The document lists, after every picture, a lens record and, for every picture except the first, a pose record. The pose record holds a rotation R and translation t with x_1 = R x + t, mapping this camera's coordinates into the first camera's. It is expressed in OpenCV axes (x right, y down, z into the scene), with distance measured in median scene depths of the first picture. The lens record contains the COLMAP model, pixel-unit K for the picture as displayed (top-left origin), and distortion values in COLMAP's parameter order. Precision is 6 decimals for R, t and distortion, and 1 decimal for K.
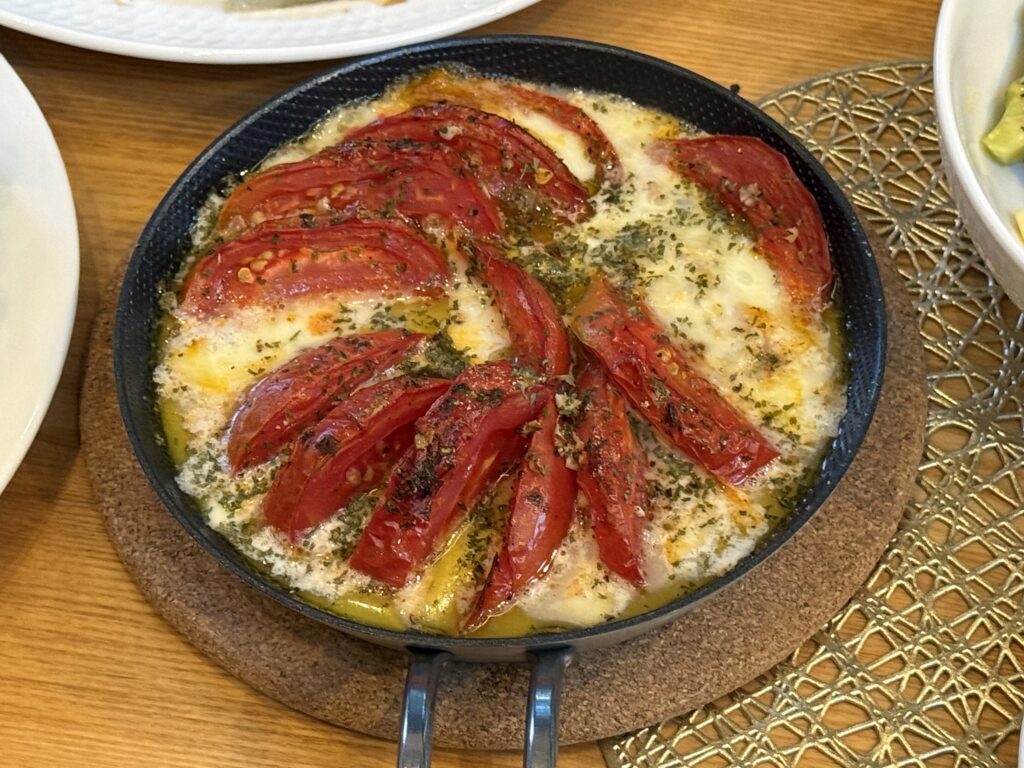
lens RADIAL K [[2634.0, 0, 512.0], [0, 2634.0, 384.0], [0, 0, 1]] dist [0.086050, 0.878531]
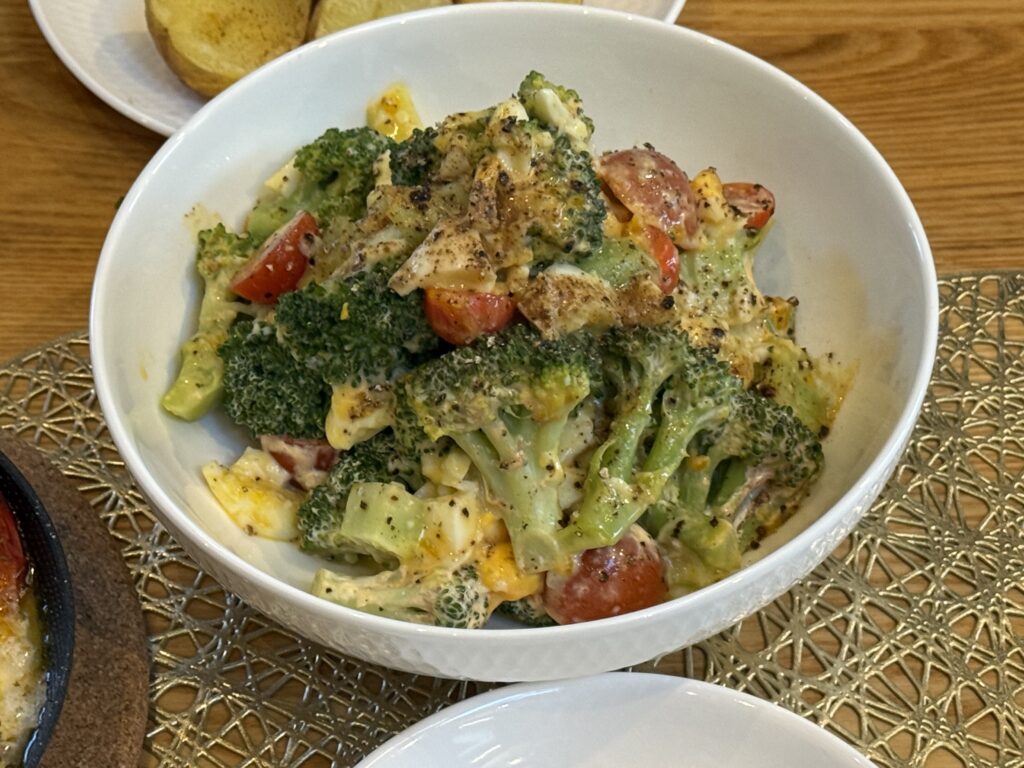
lens RADIAL K [[2634.0, 0, 512.0], [0, 2634.0, 384.0], [0, 0, 1]] dist [0.086050, 0.878531]
pose [[0.976297, -0.158286, 0.147612, 0.156901], [0.166934, 0.984795, -0.048085, -0.027103], [-0.137756, 0.071587, 0.987876, -0.019534]]
